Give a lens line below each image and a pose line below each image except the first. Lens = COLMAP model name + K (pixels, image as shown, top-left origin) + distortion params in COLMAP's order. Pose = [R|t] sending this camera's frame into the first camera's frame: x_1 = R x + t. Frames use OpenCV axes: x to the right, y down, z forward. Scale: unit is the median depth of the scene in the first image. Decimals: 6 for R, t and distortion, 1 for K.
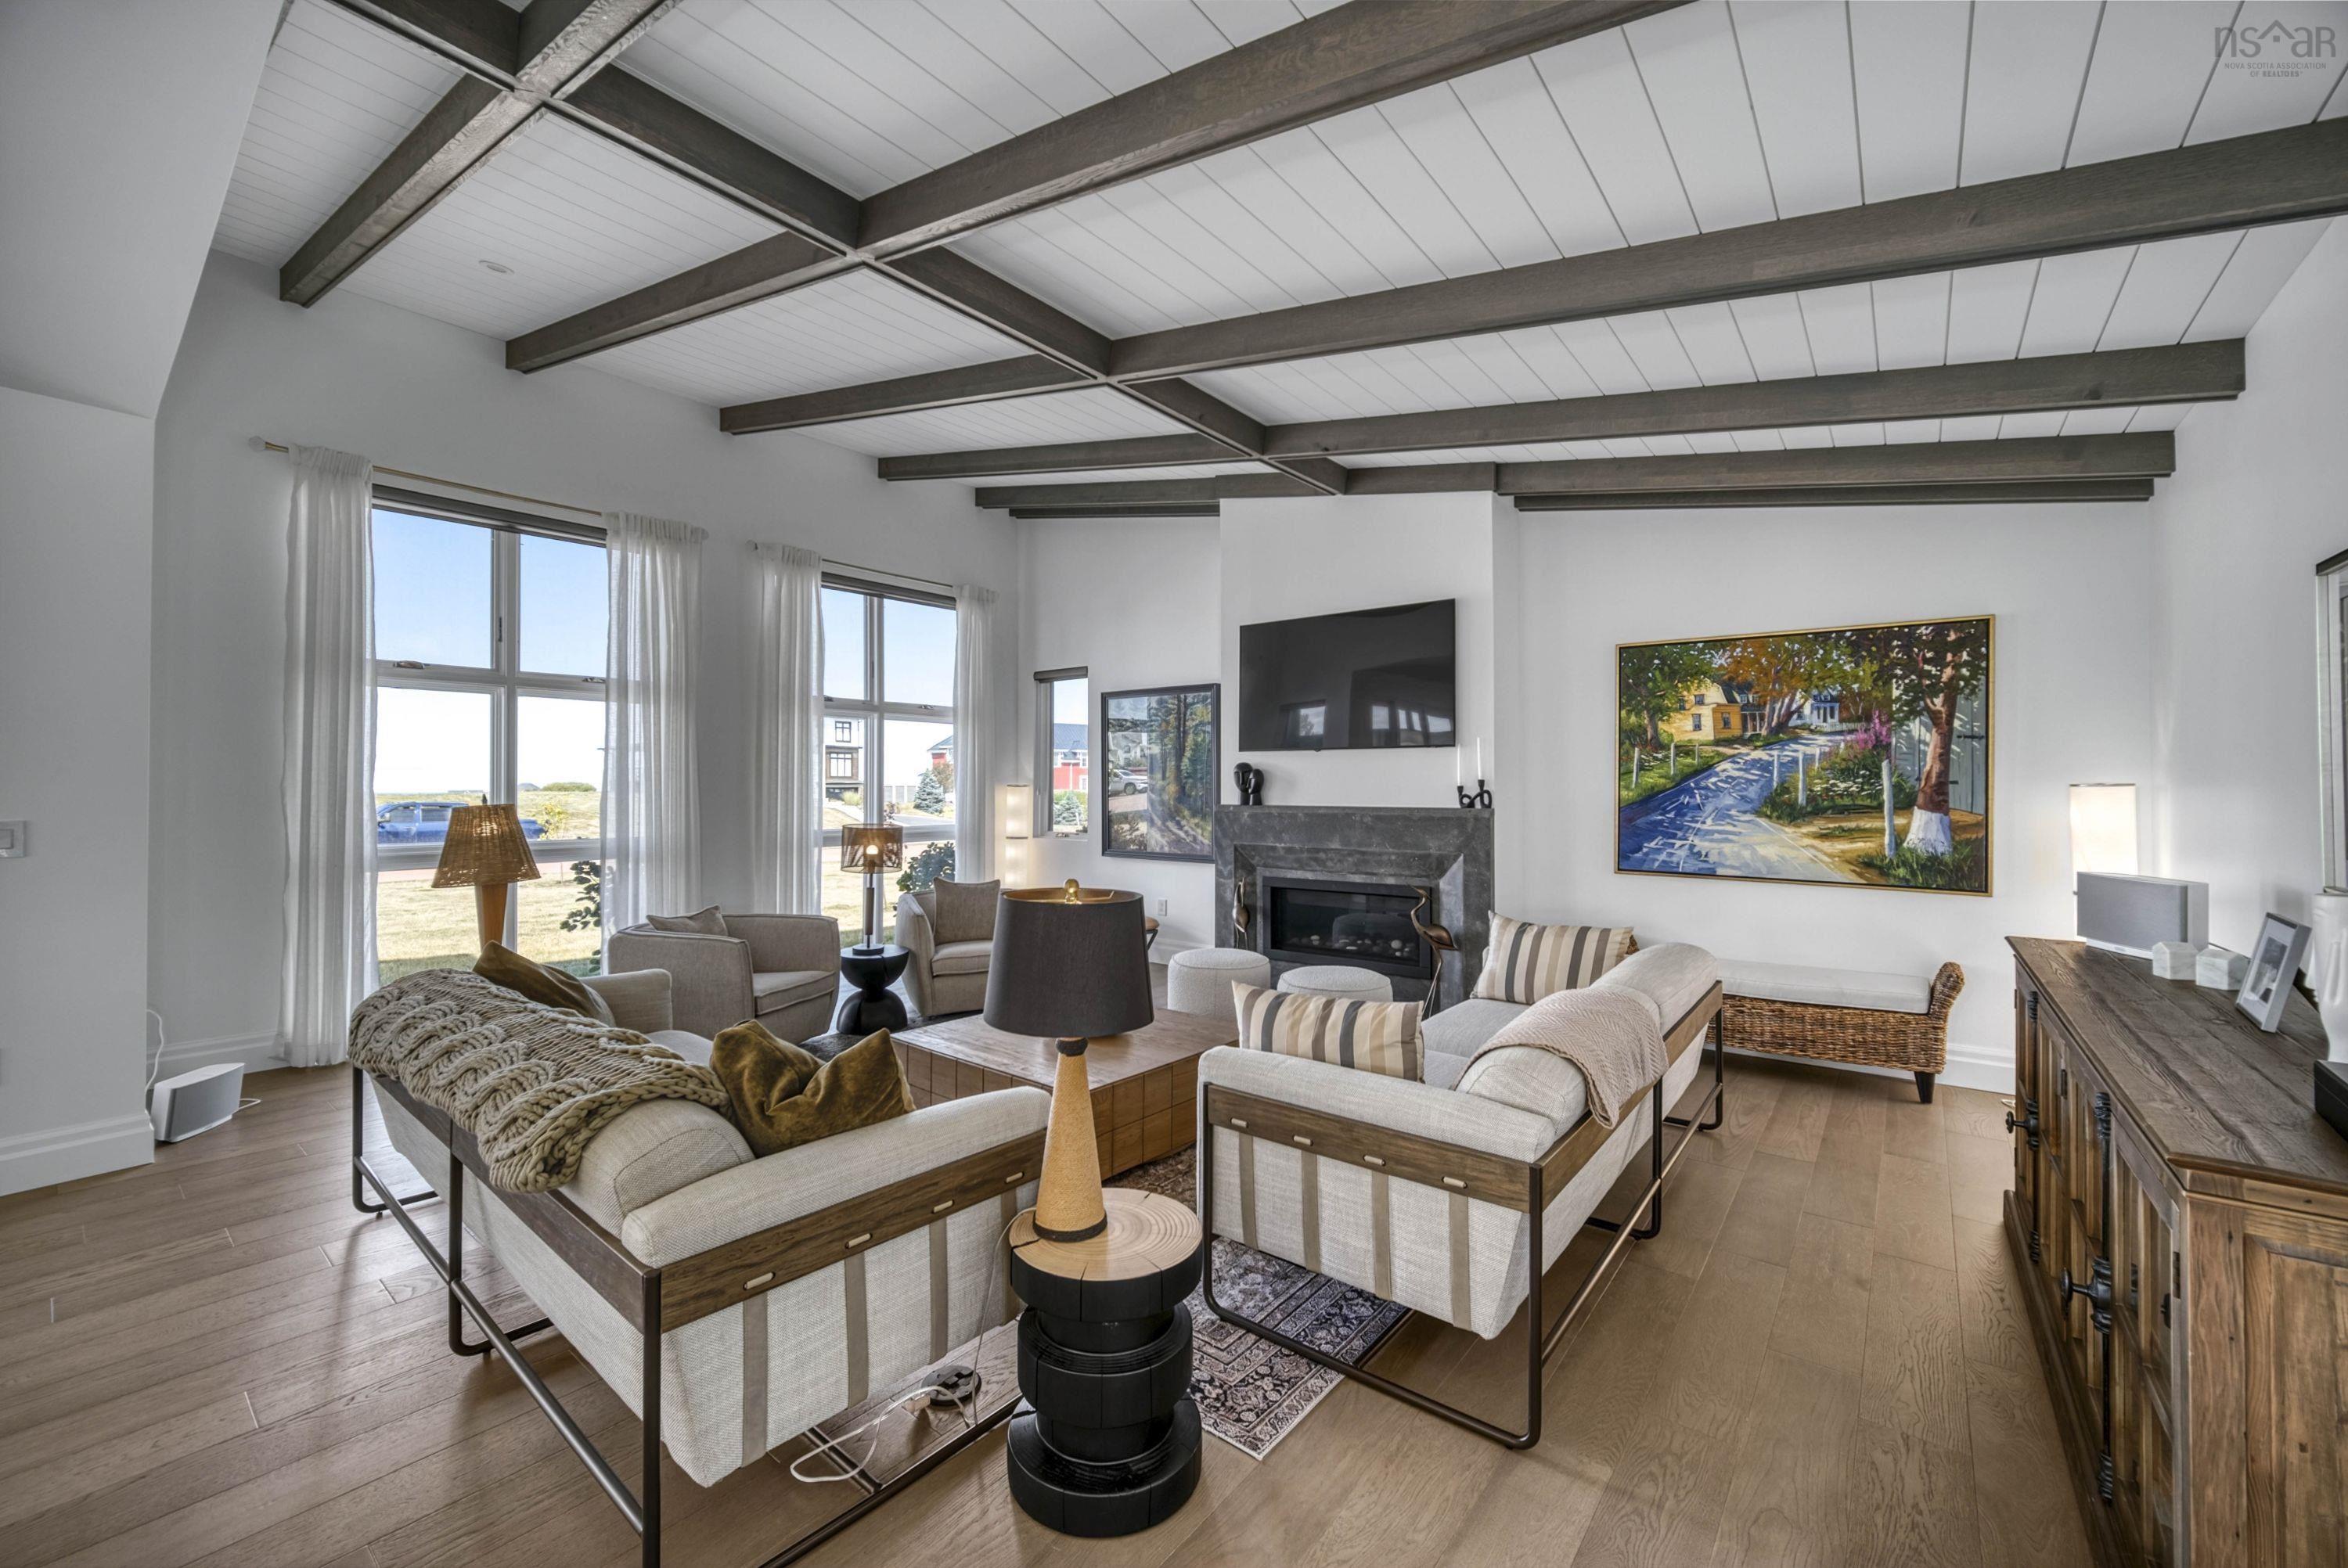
lens RADIAL K [[926.9, 0, 1164.5], [0, 926.9, 778.3], [0, 0, 1]] dist [-0.003836, 0.000153]
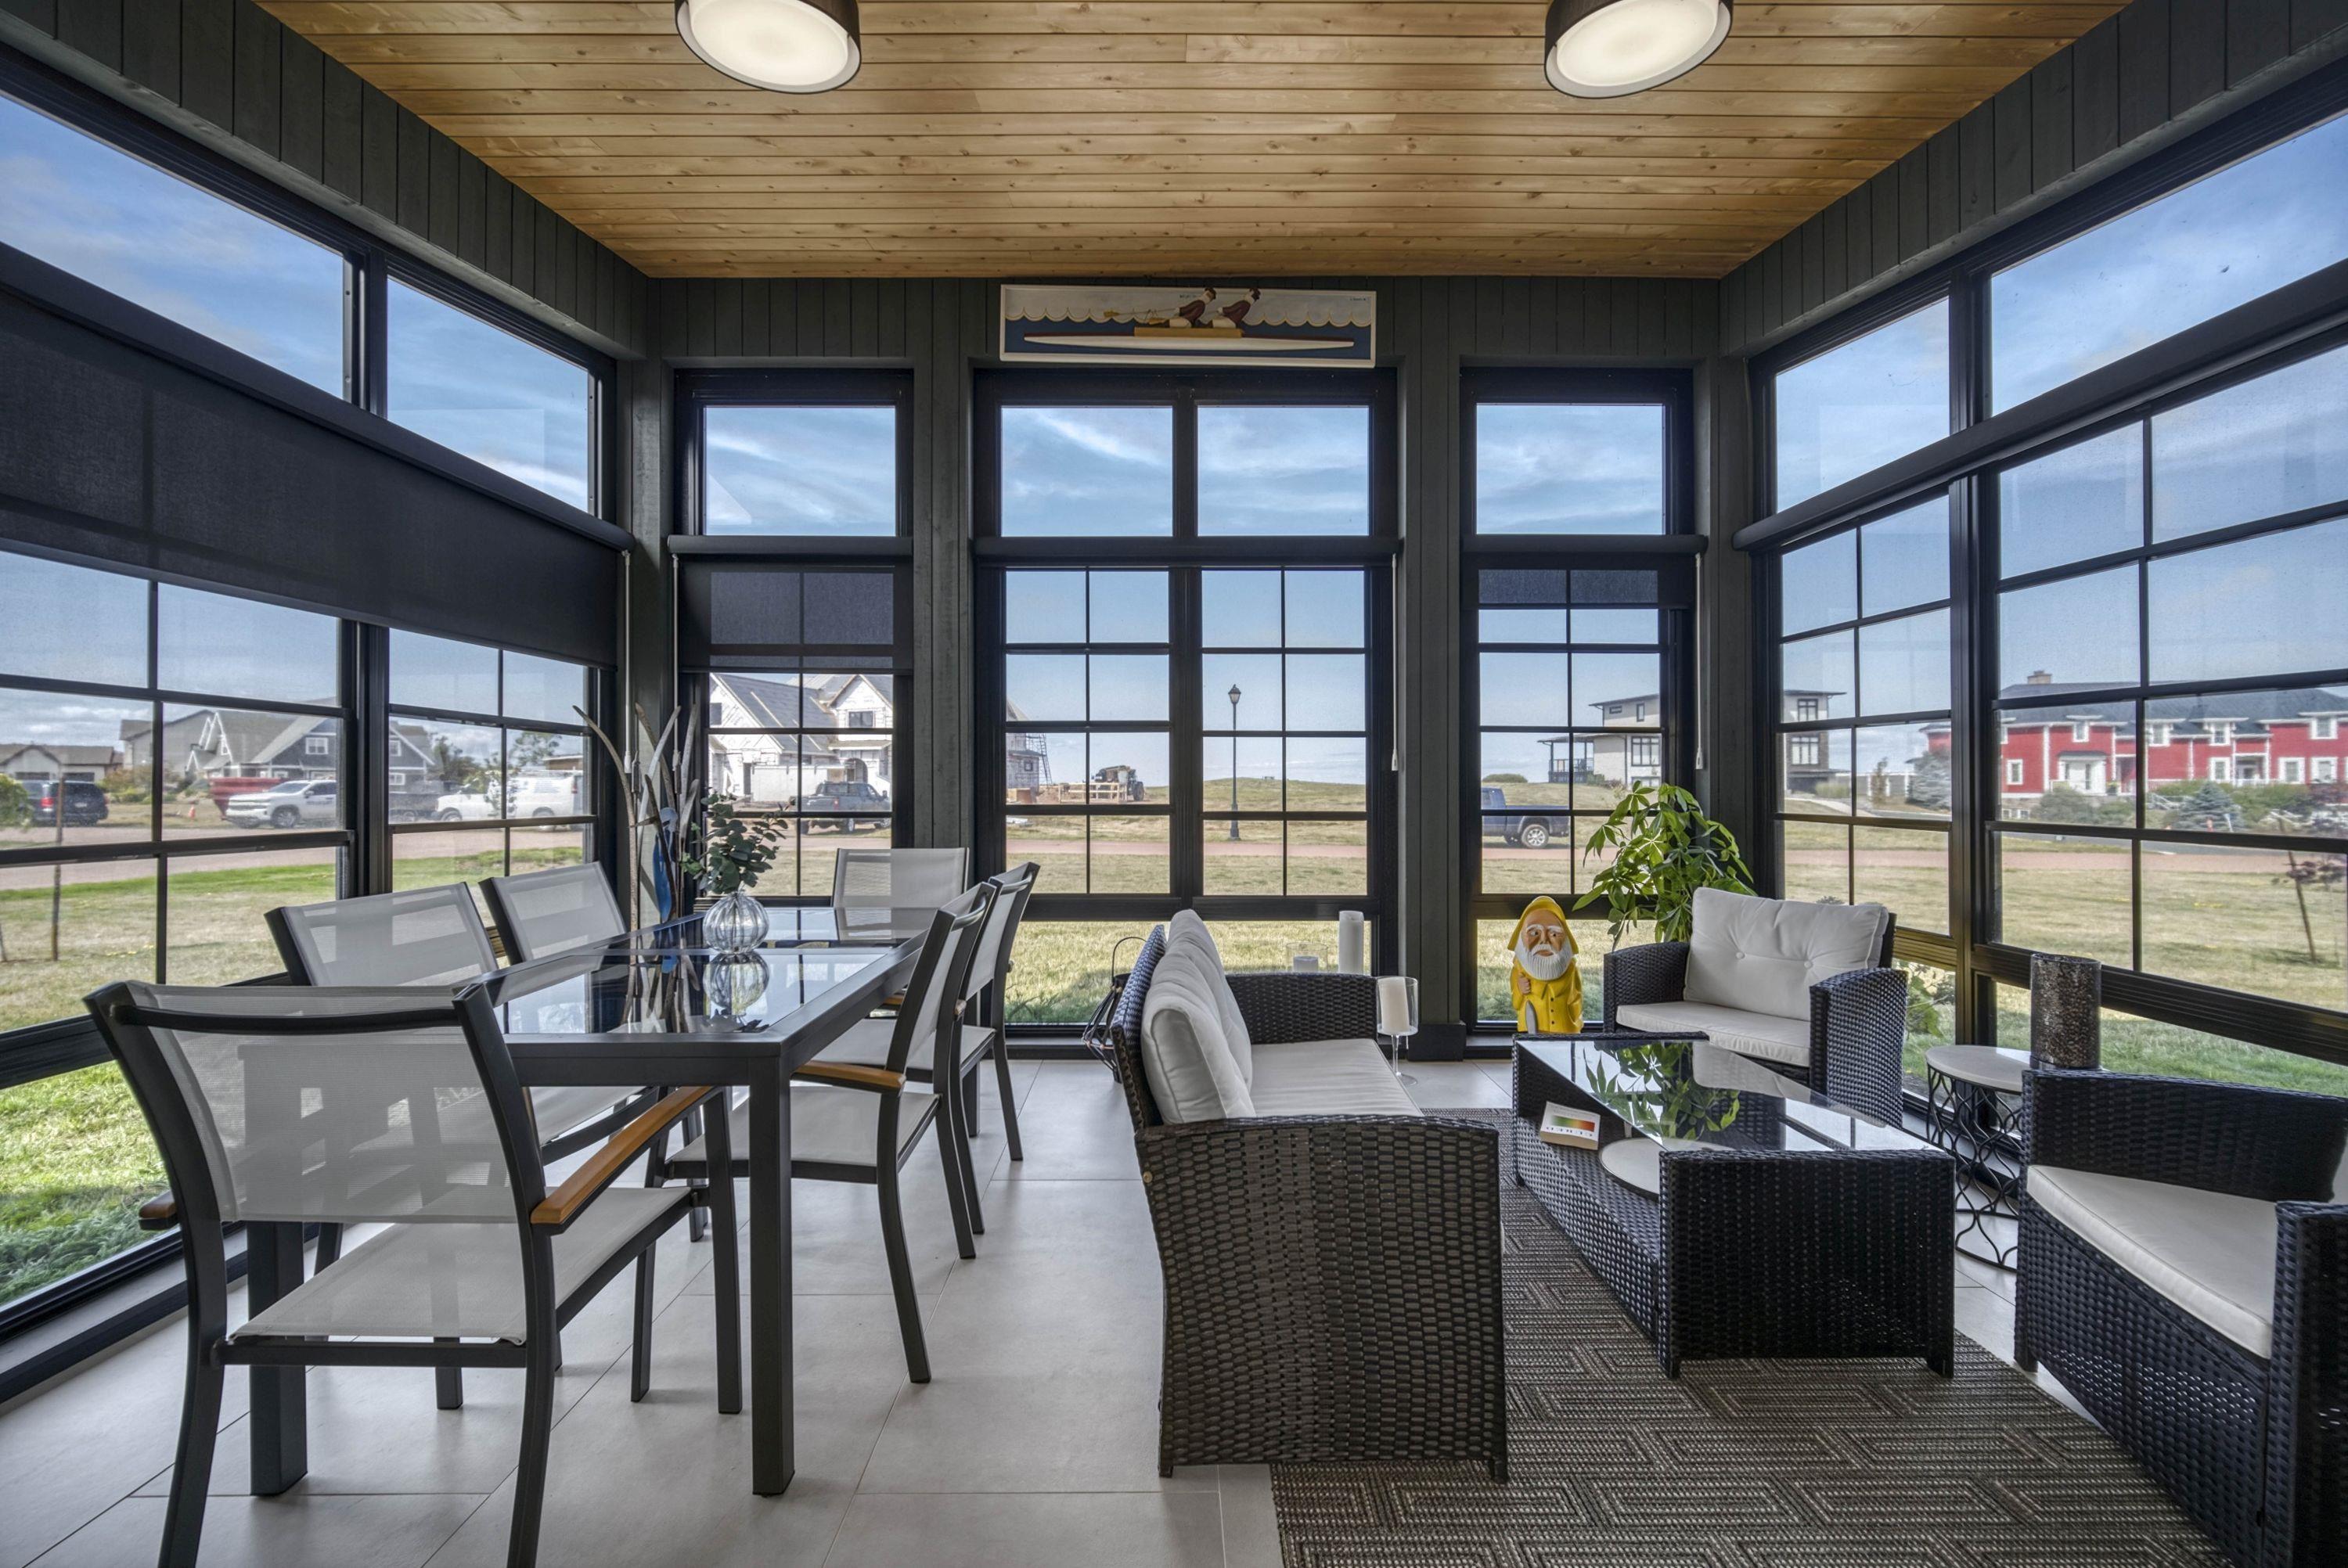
lens RADIAL K [[926.9, 0, 1167.3], [0, 926.9, 789.1], [0, 0, 1]] dist [-0.003836, 0.000153]
pose [[0.631576, 0.005026, -0.775298, -0.997803], [0.009245, 0.999859, 0.014013, 0.056008], [0.775259, -0.016017, 0.631440, 0.238684]]
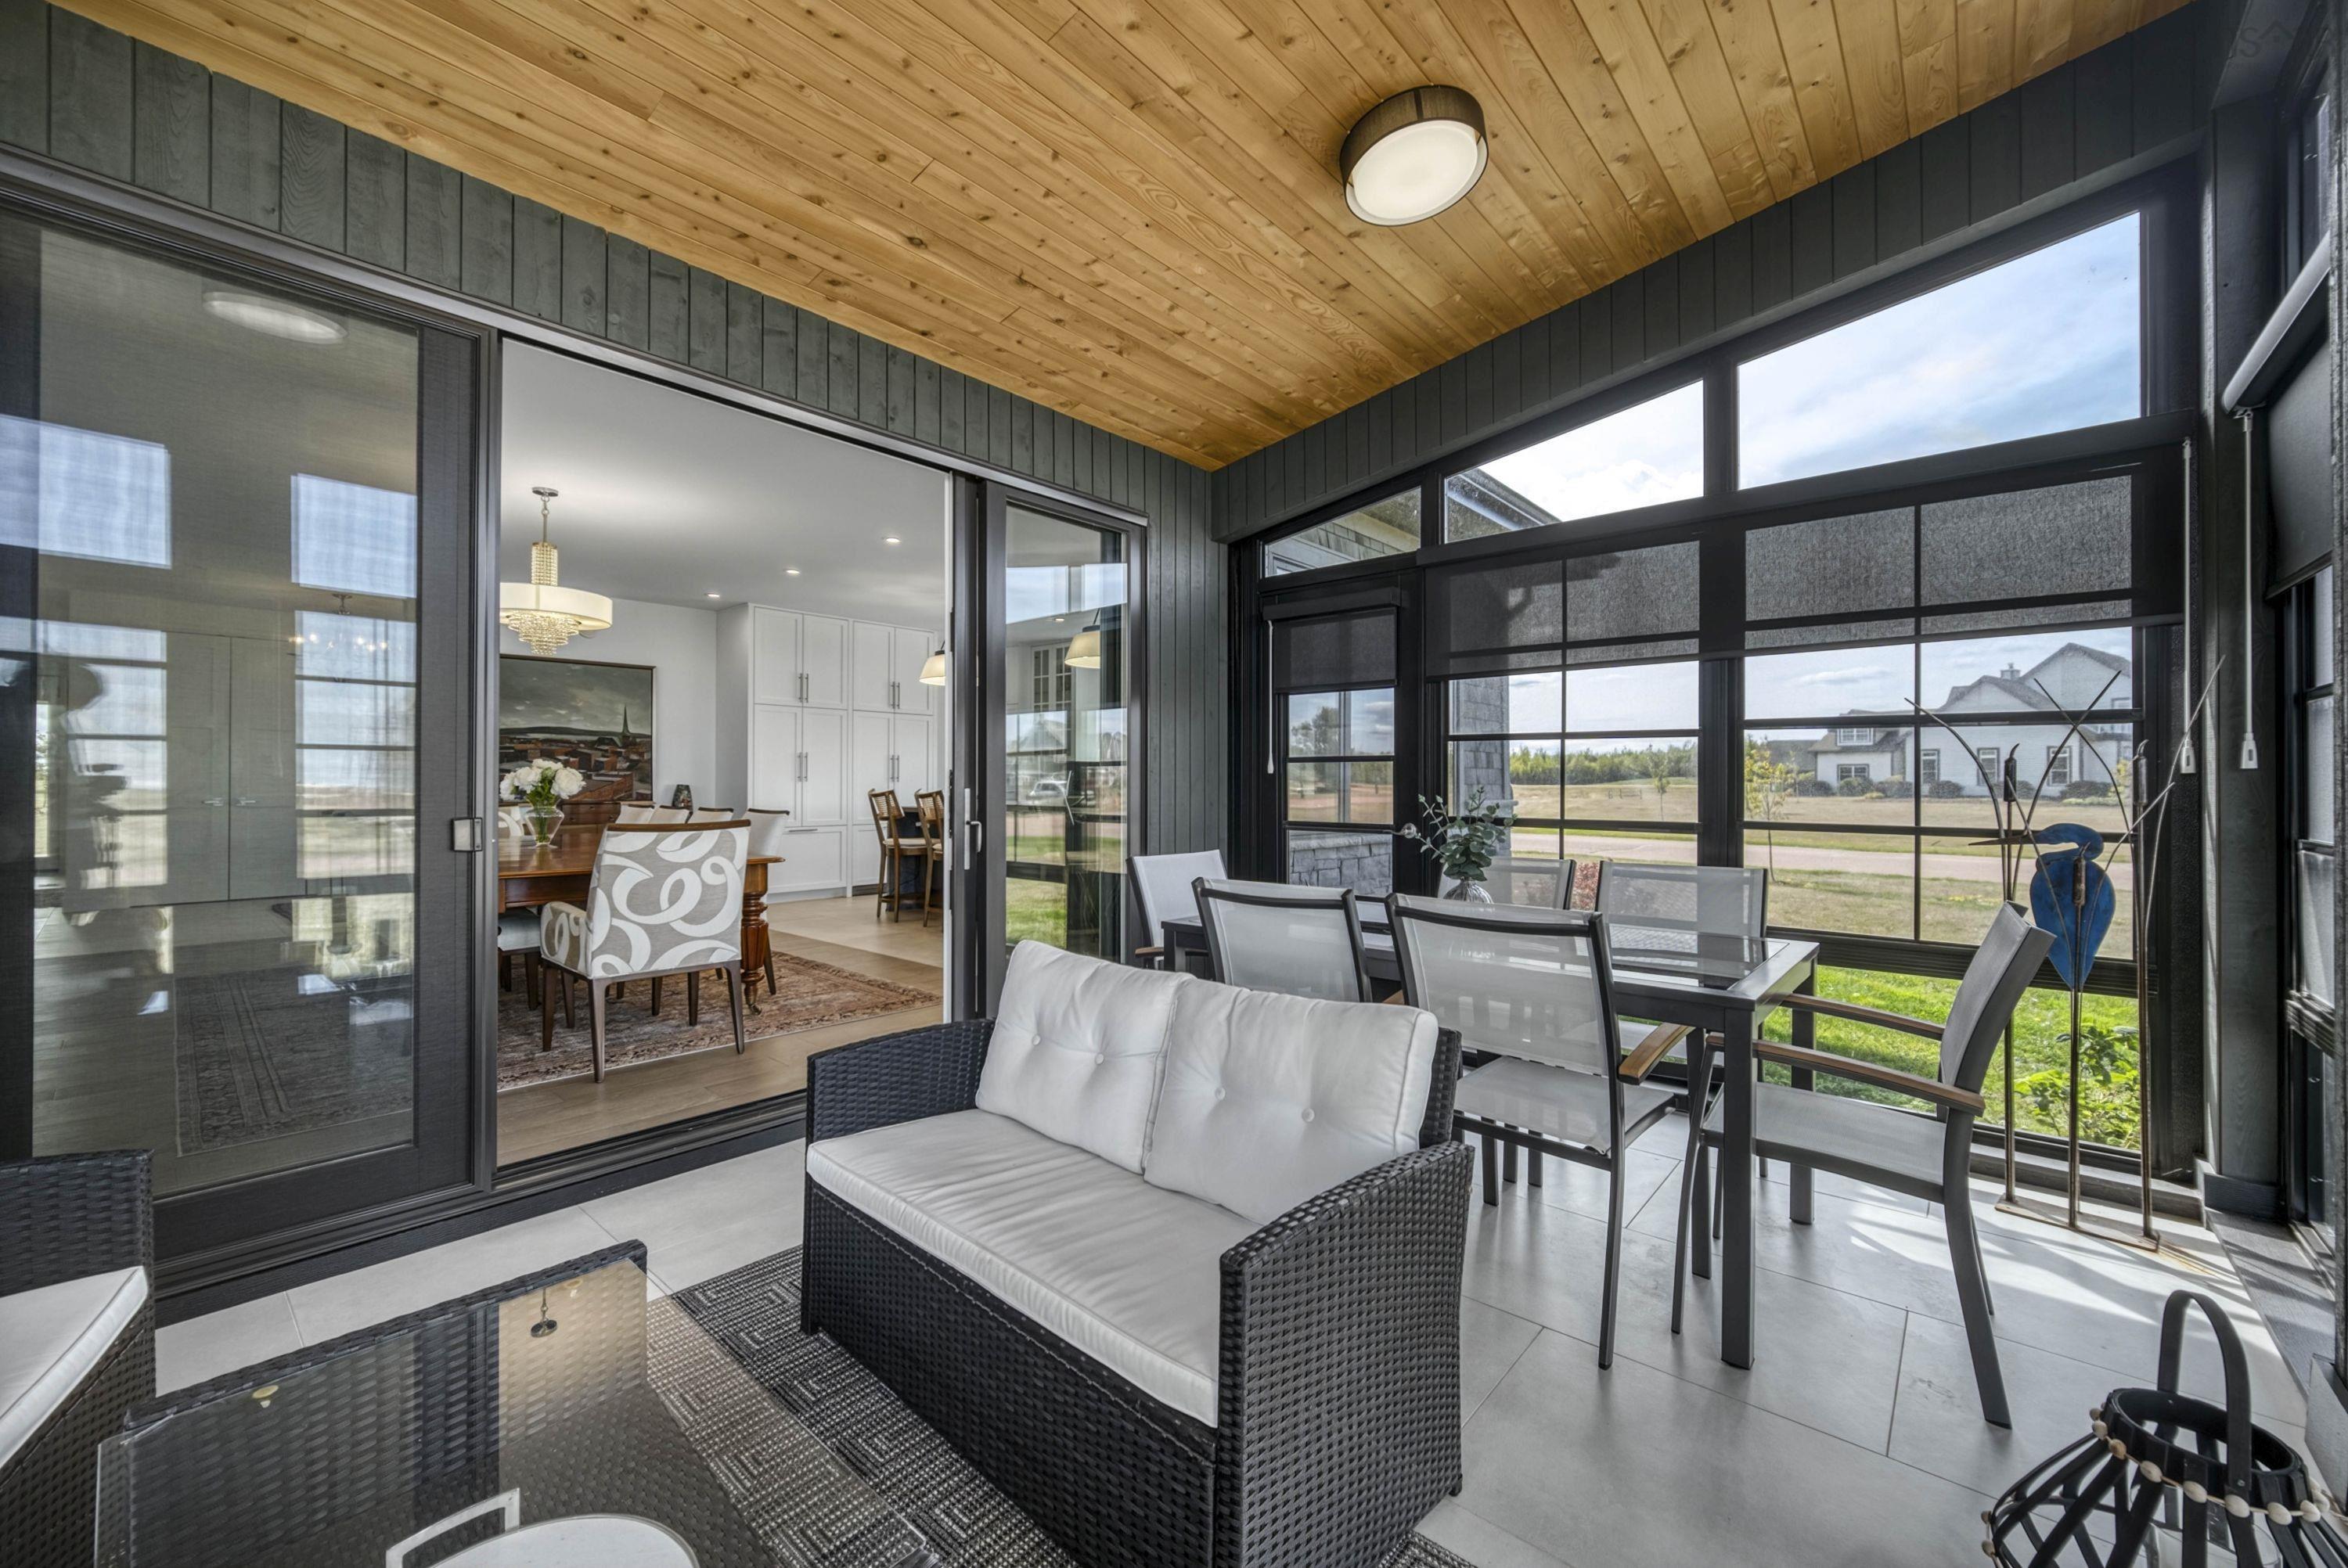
lens RADIAL K [[929.4, 0, 1177.7], [0, 929.4, 786.1], [0, 0, 1]] dist [0.000122, -0.000005]
pose [[-0.999474, 0.001150, 0.032397, -1.325542], [0.000872, 0.999963, -0.008598, 0.064406], [-0.032406, -0.008565, -0.999438, 0.903228]]
